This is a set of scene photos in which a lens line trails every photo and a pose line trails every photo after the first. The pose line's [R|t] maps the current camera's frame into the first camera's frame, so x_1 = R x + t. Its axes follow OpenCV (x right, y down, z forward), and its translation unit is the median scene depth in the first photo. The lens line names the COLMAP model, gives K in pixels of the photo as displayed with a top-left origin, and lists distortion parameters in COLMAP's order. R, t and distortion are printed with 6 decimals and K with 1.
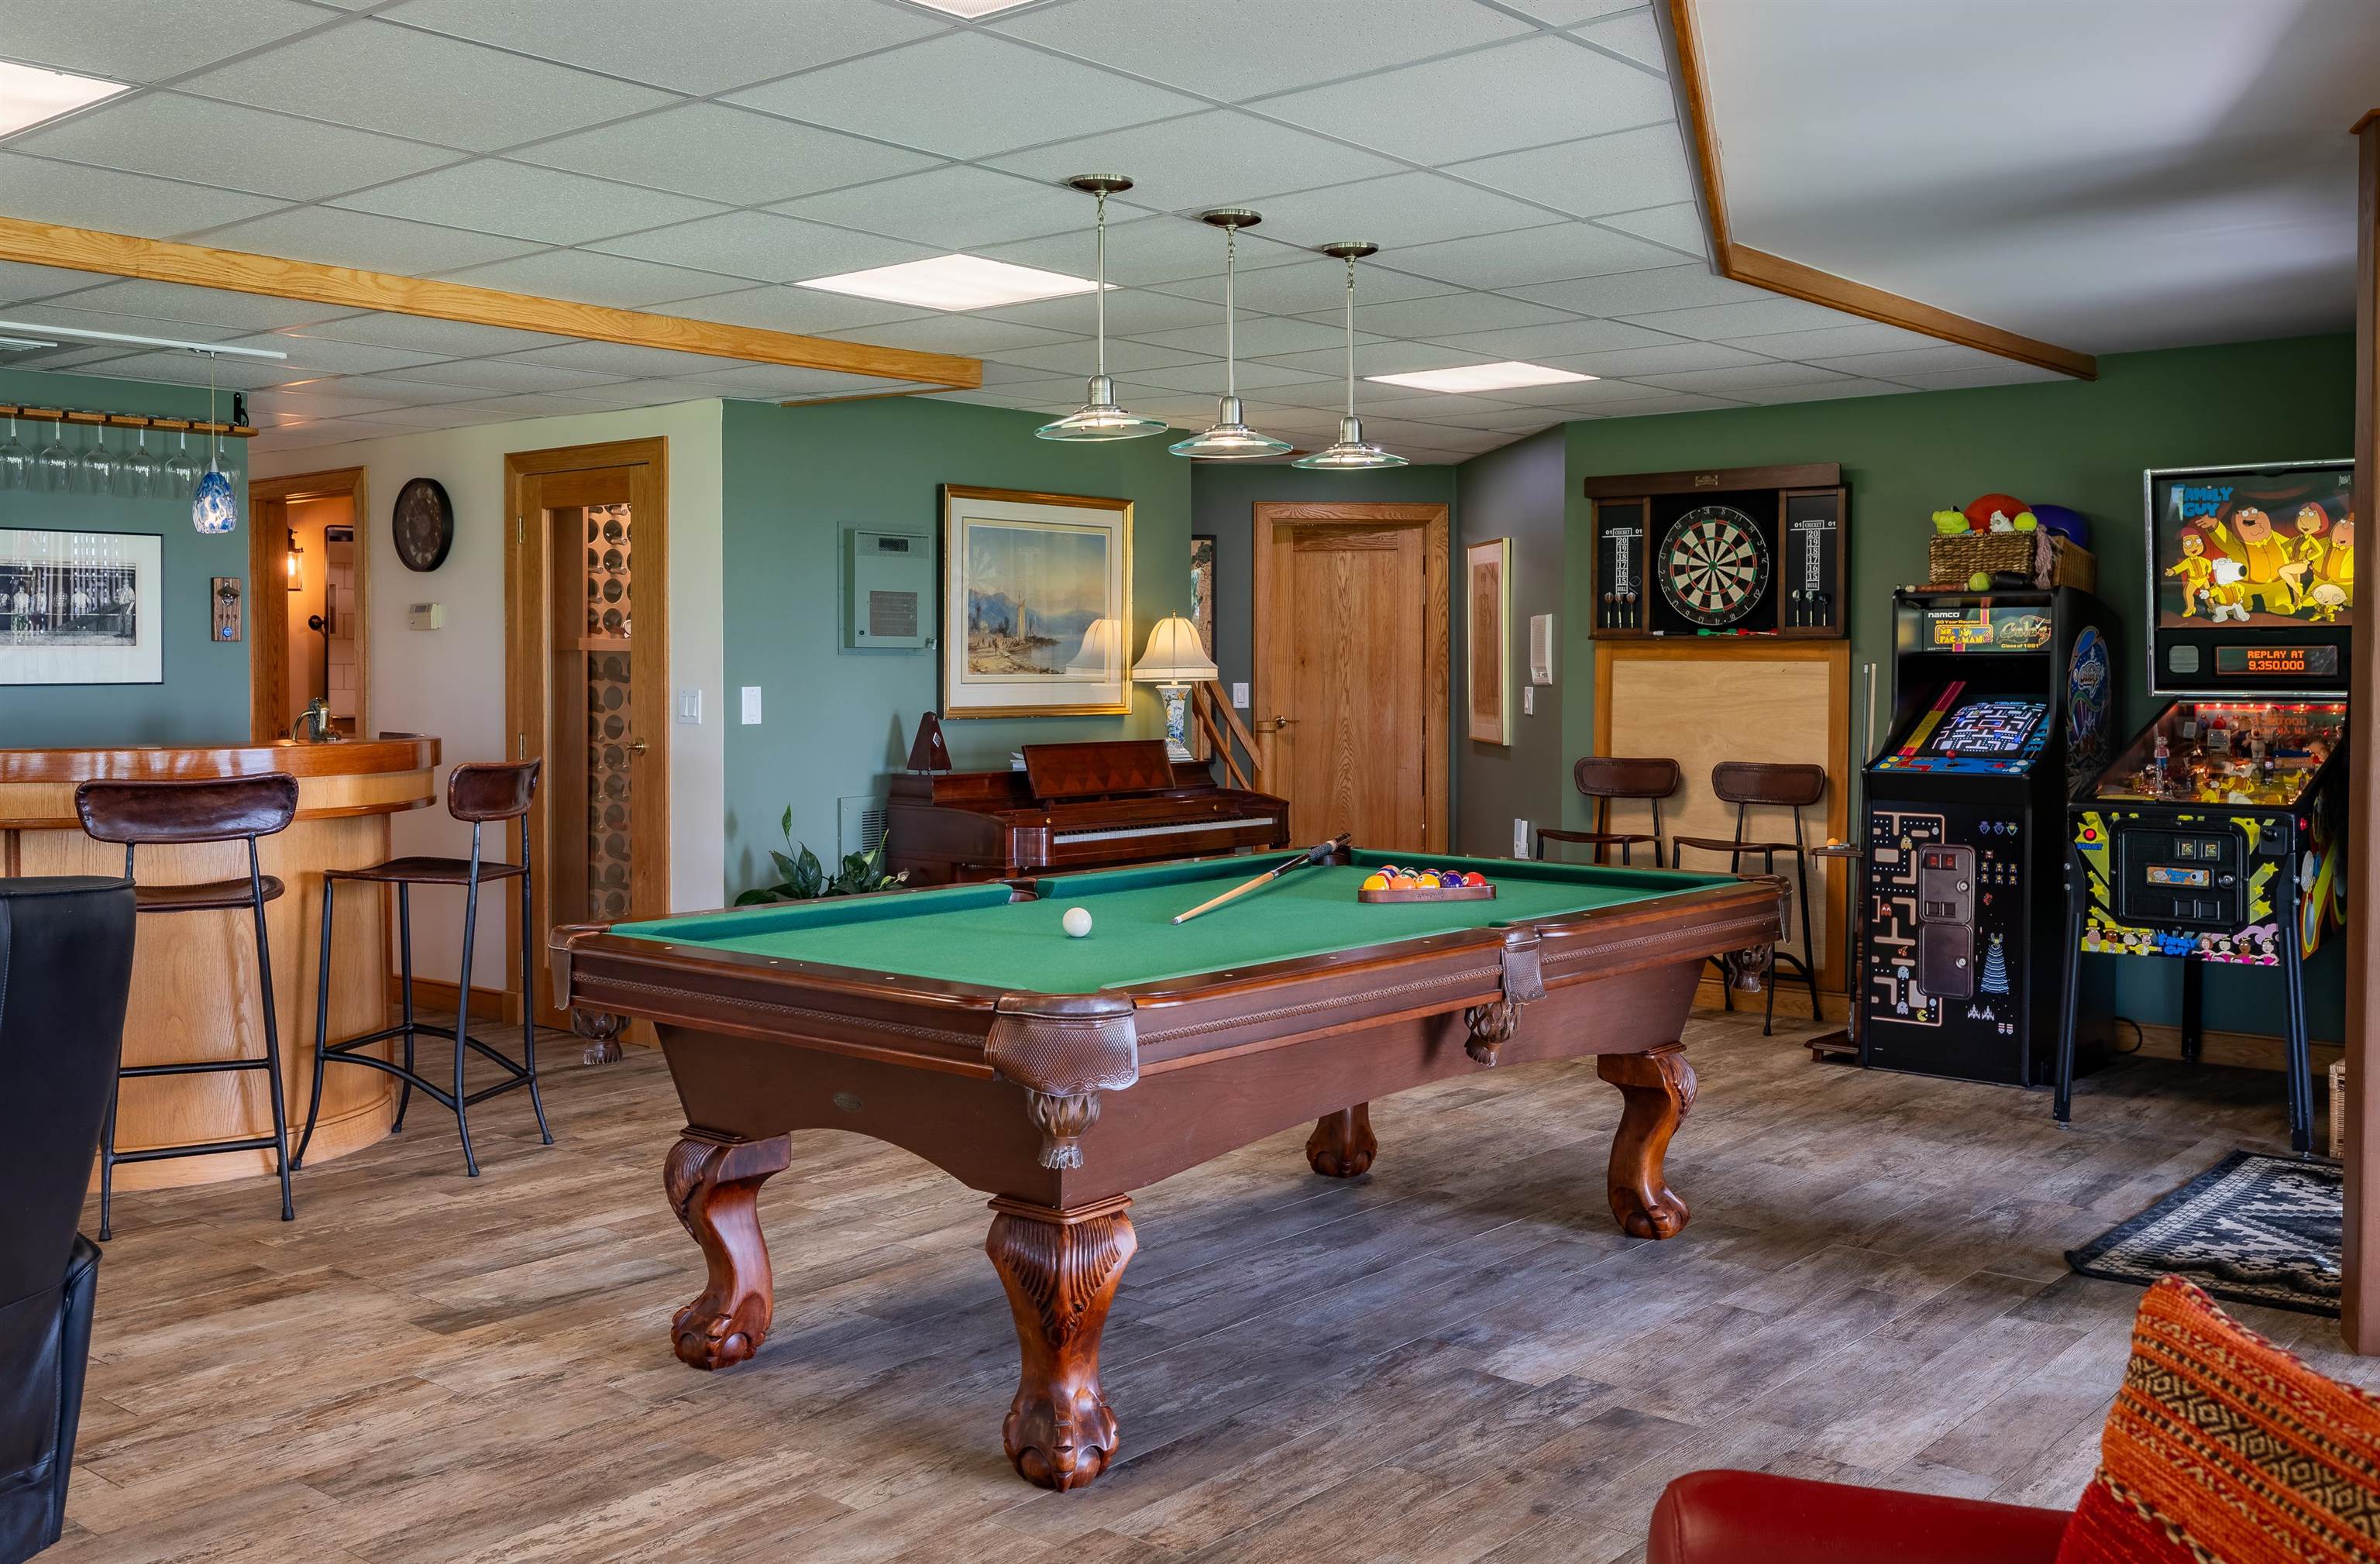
lens RADIAL K [[2232.7, 0, 1191.8], [0, 2232.7, 777.8], [0, 0, 1]] dist [0.011186, 0.000000]
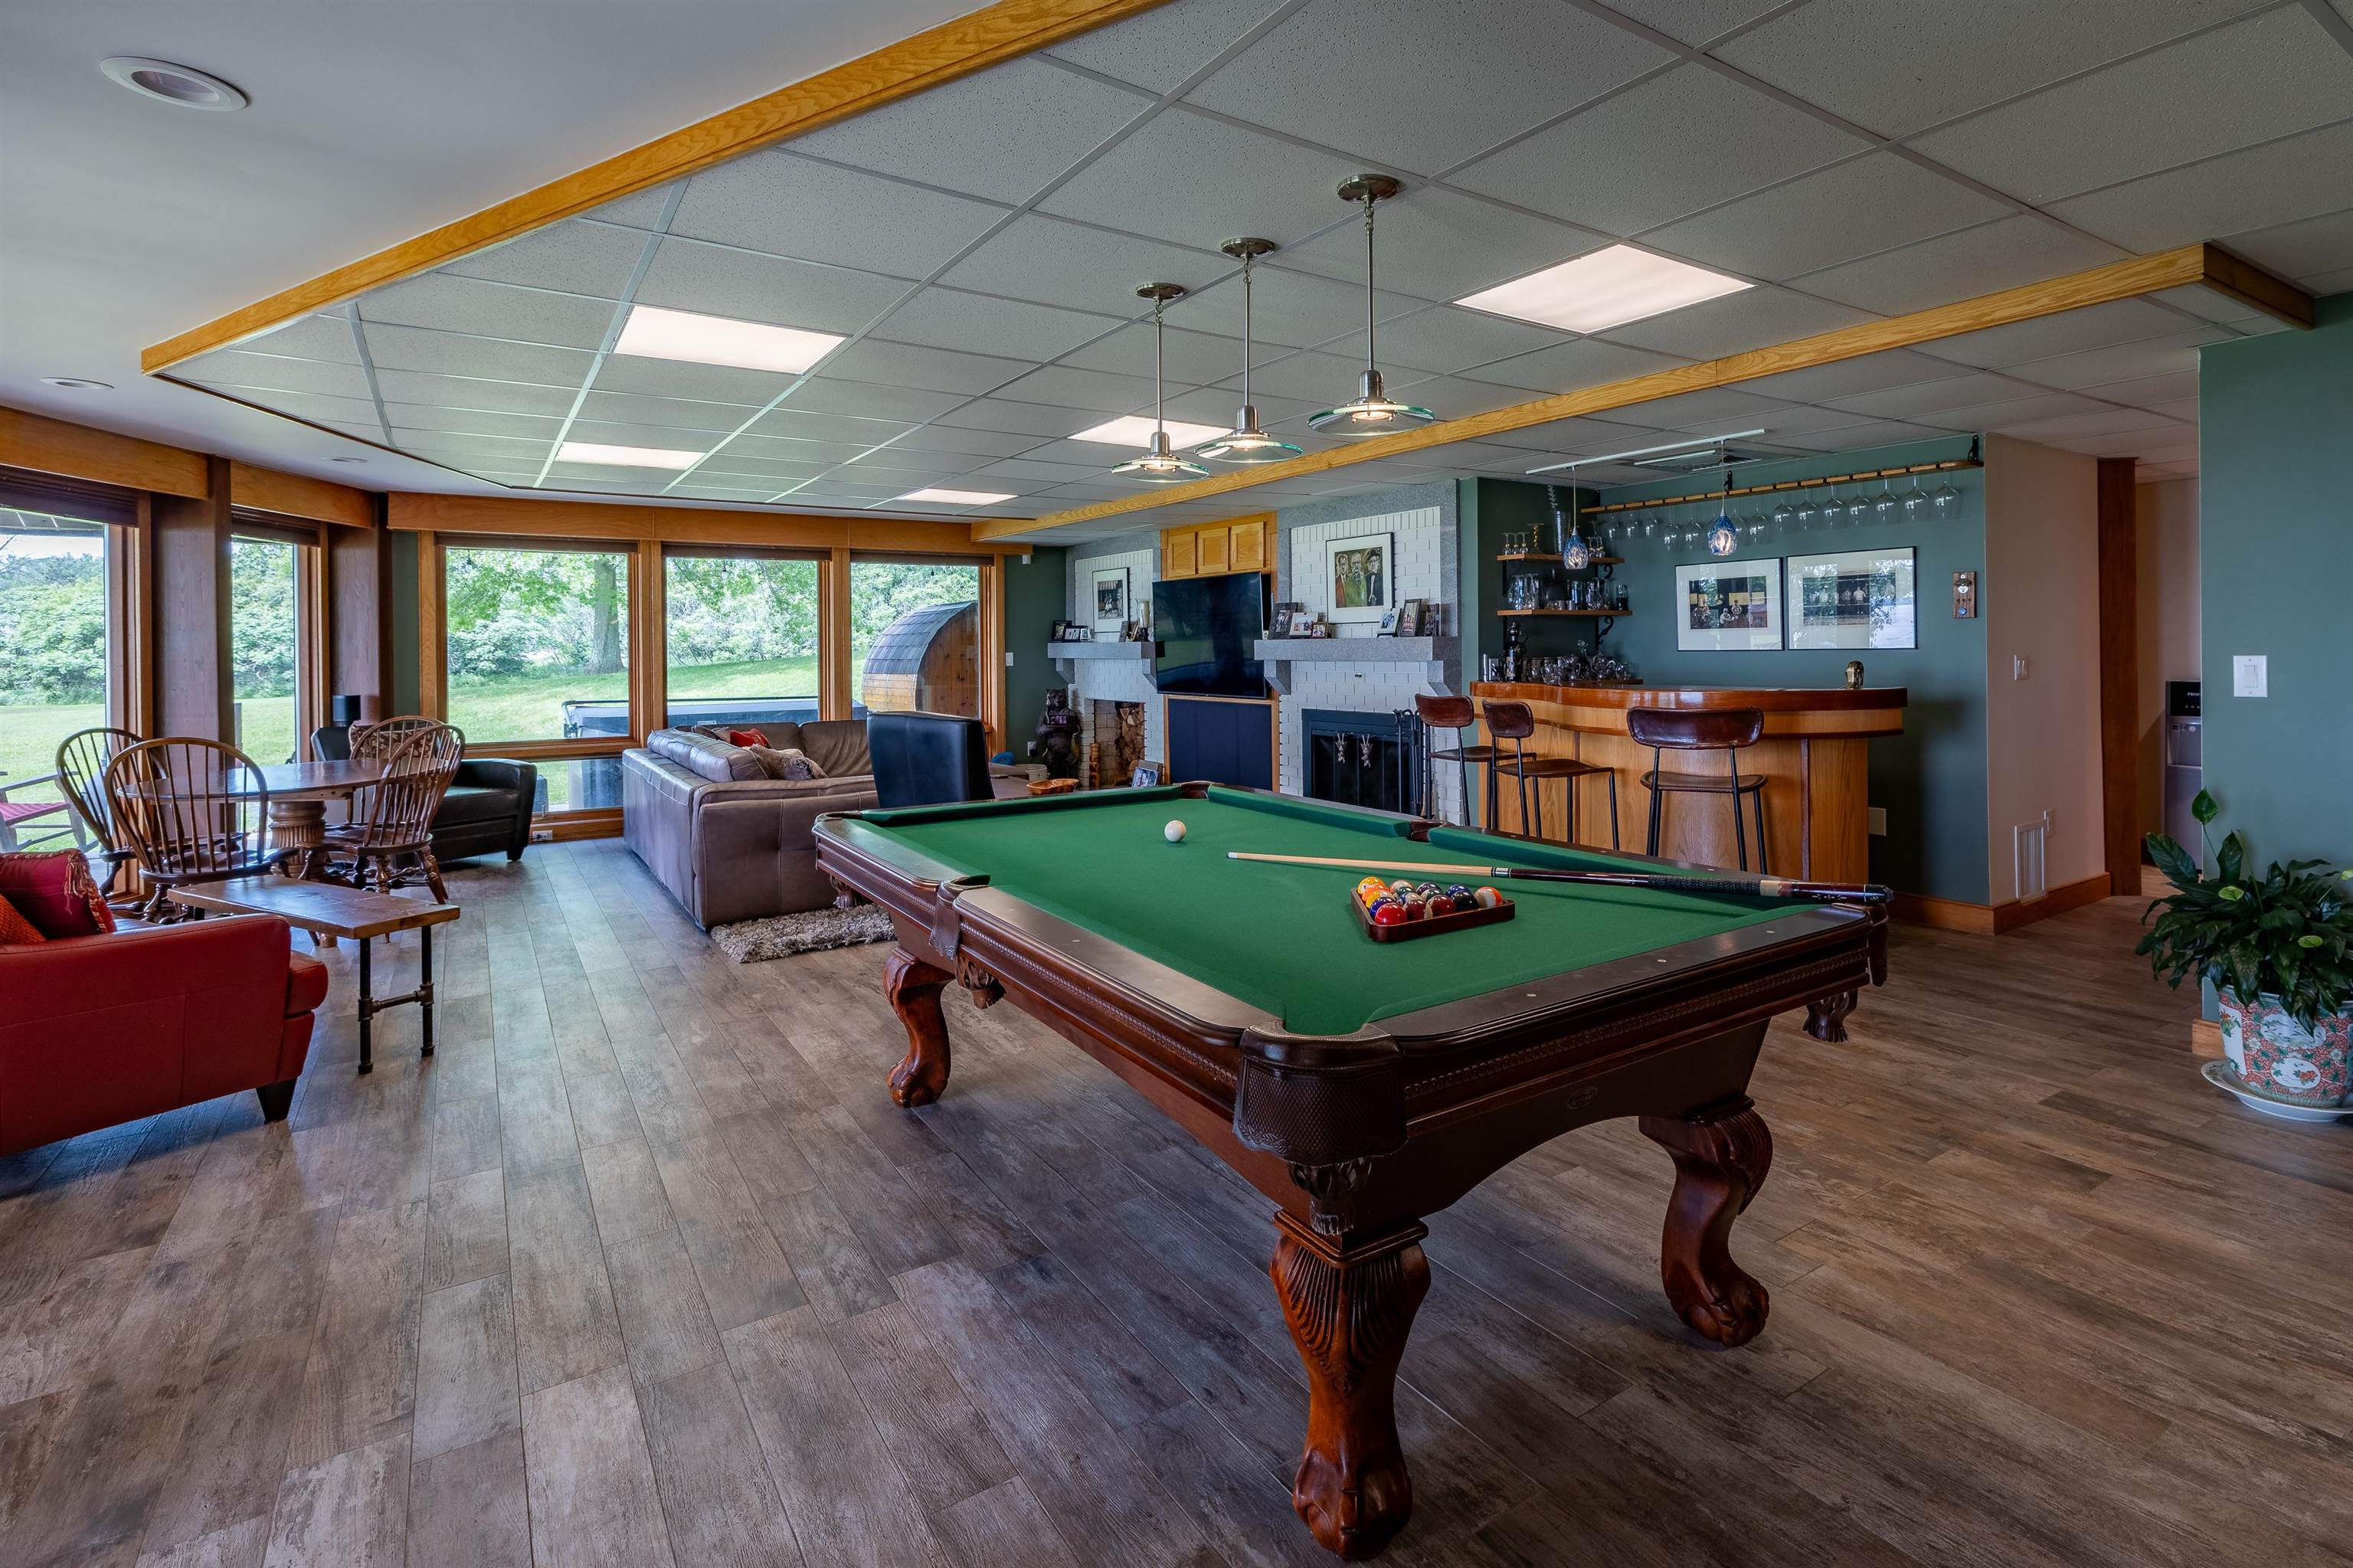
lens RADIAL K [[1112.6, 0, 1178.8], [0, 1112.6, 784.8], [0, 0, 1]] dist [-0.014160, -0.000388]
pose [[-0.293955, 0.114398, -0.948949, 0.595382], [-0.042088, 0.990300, 0.132421, -0.052184], [0.954892, 0.078865, -0.286289, 1.241239]]
